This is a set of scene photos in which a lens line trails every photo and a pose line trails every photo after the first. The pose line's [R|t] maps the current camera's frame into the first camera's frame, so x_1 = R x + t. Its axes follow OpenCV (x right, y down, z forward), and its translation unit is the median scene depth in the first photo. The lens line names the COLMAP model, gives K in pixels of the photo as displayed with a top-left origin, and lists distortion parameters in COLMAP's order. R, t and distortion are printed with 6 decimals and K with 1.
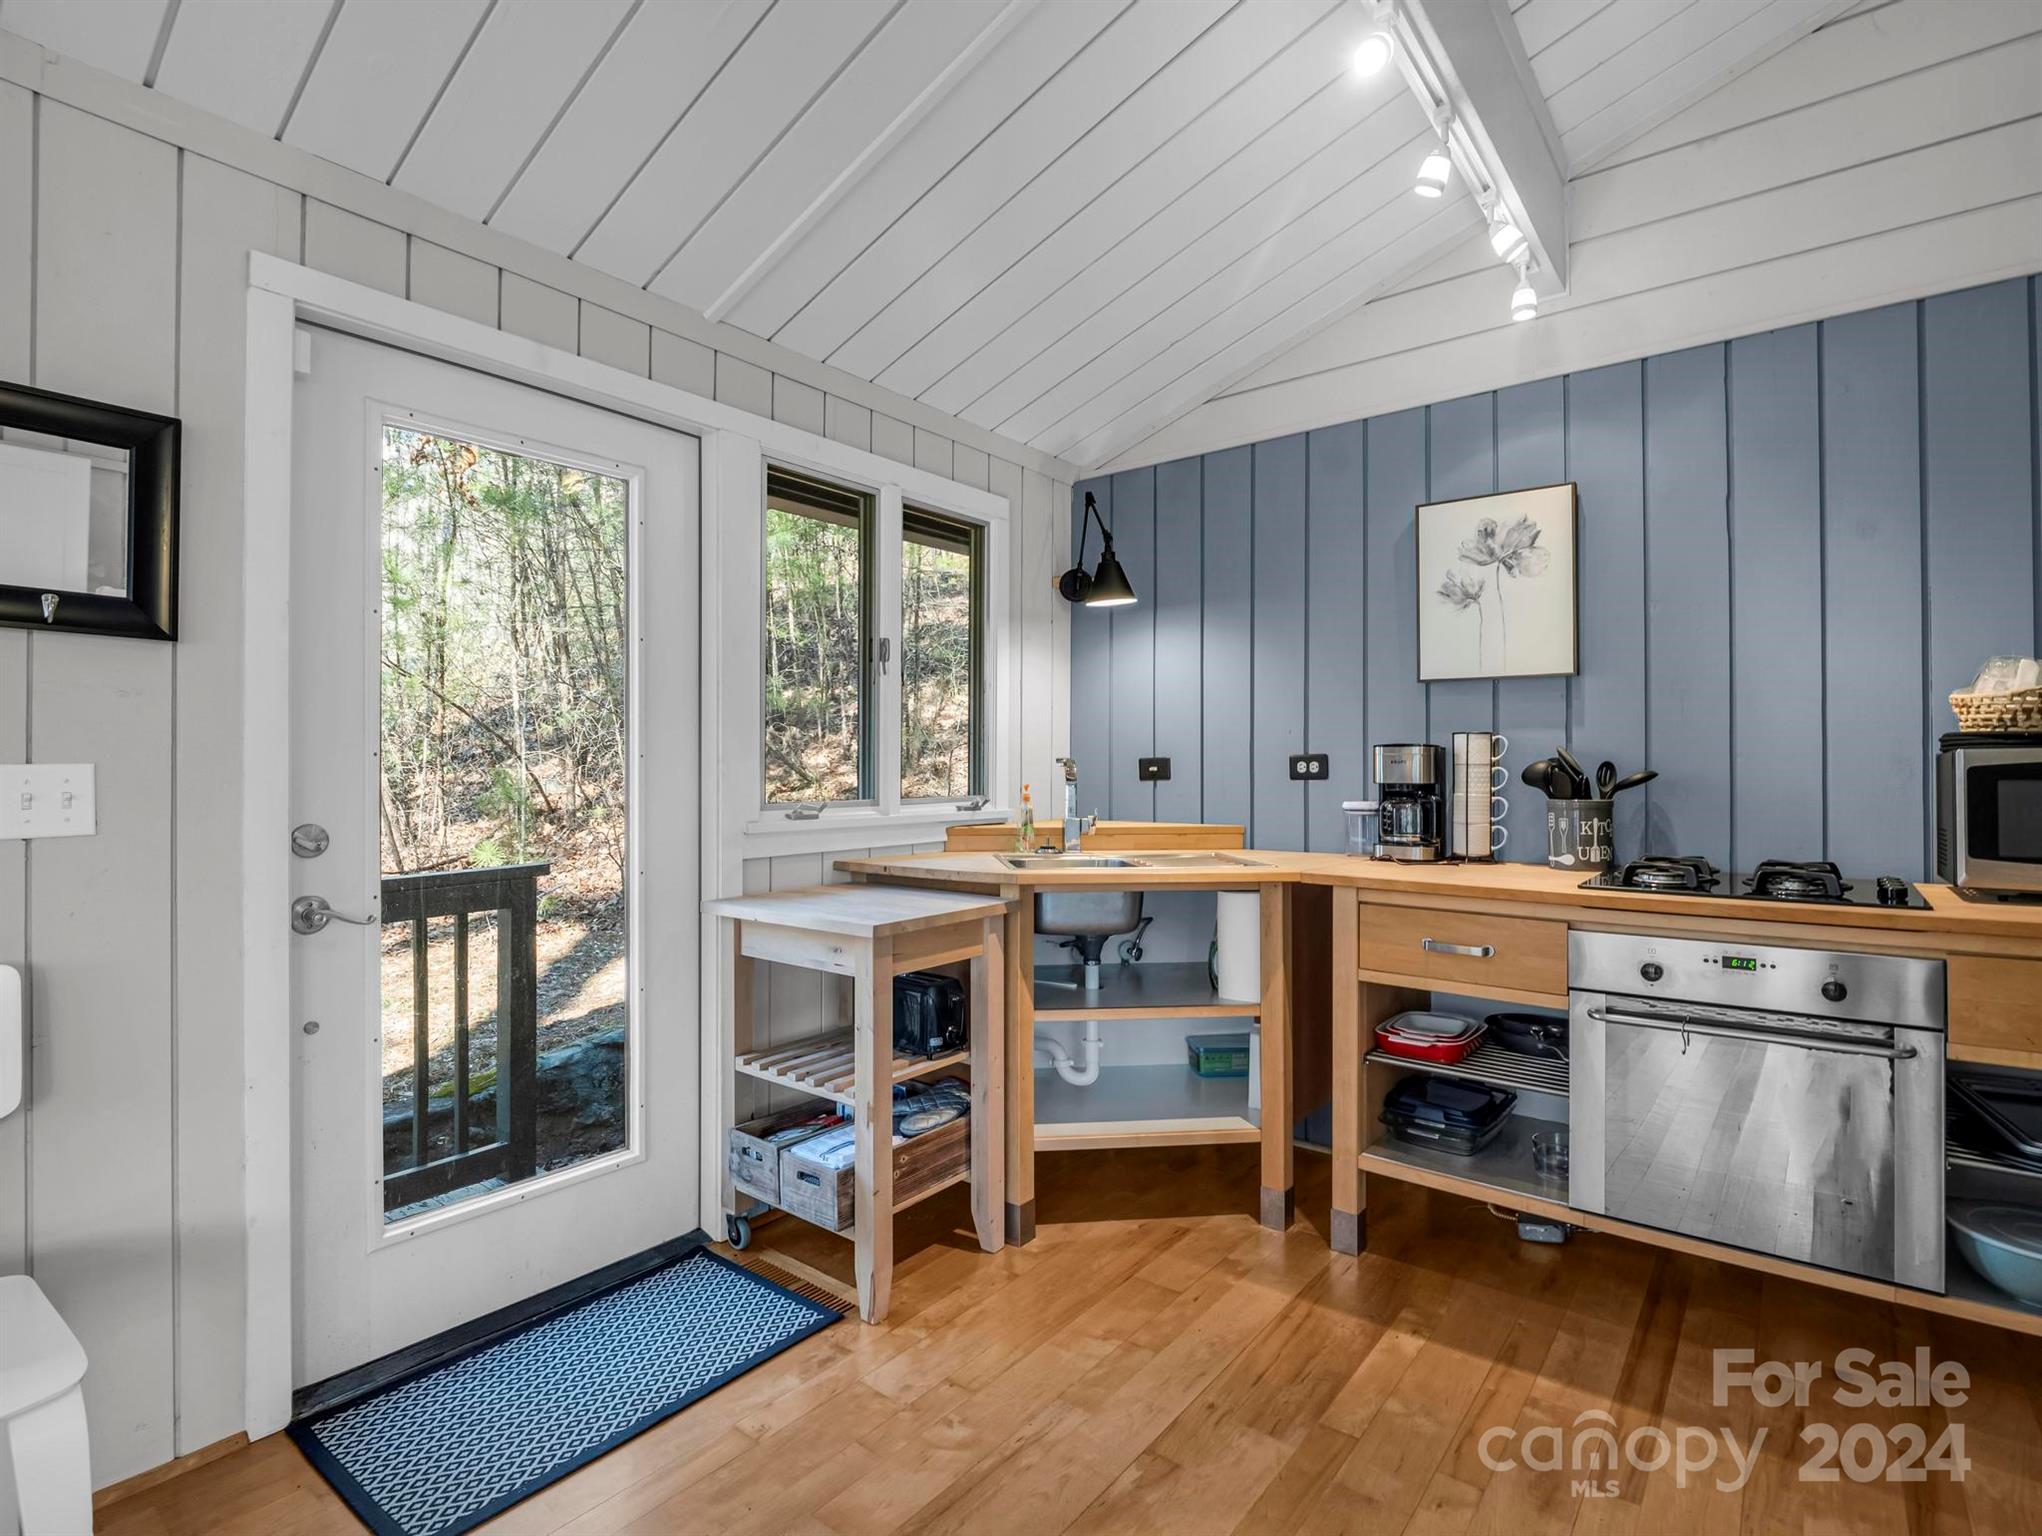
lens RADIAL K [[1025.1, 0, 1021.2], [0, 1025.1, 765.5], [0, 0, 1]] dist [-0.003151, -0.000486]
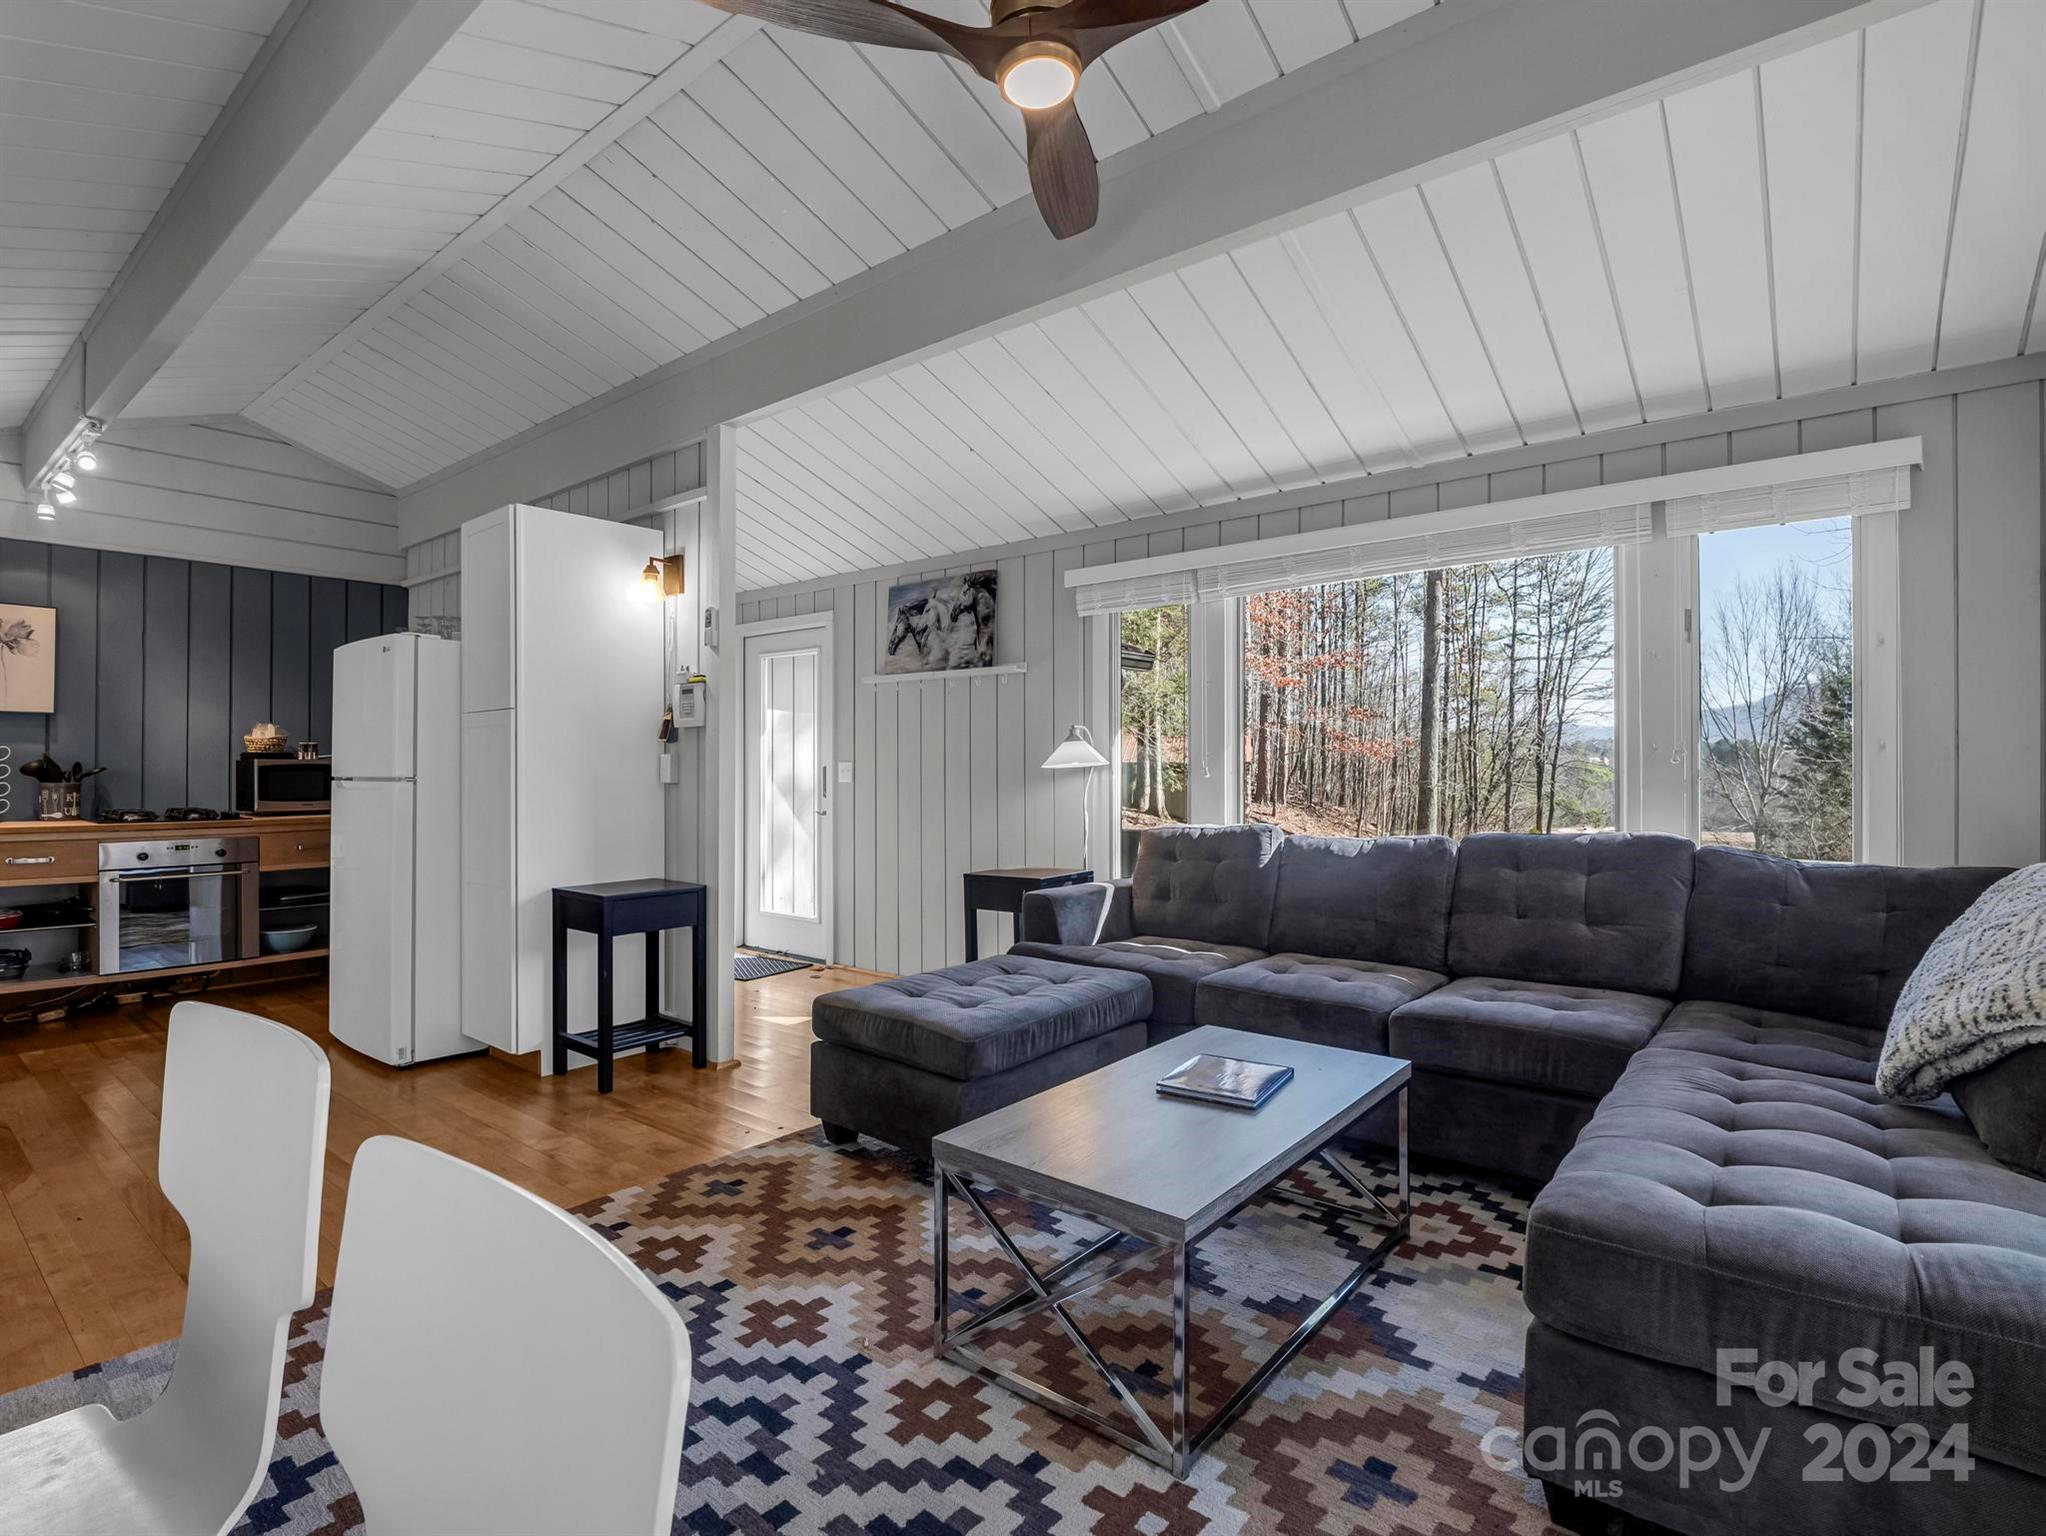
lens RADIAL K [[1006.7, 0, 1010.4], [0, 1006.7, 756.6], [0, 0, 1]] dist [-0.003084, -0.007981]
pose [[0.026807, 0.016753, 0.999500, -1.227772], [-0.006466, 0.999842, -0.016585, 0.005043], [-0.999620, -0.006018, 0.026911, -0.770233]]
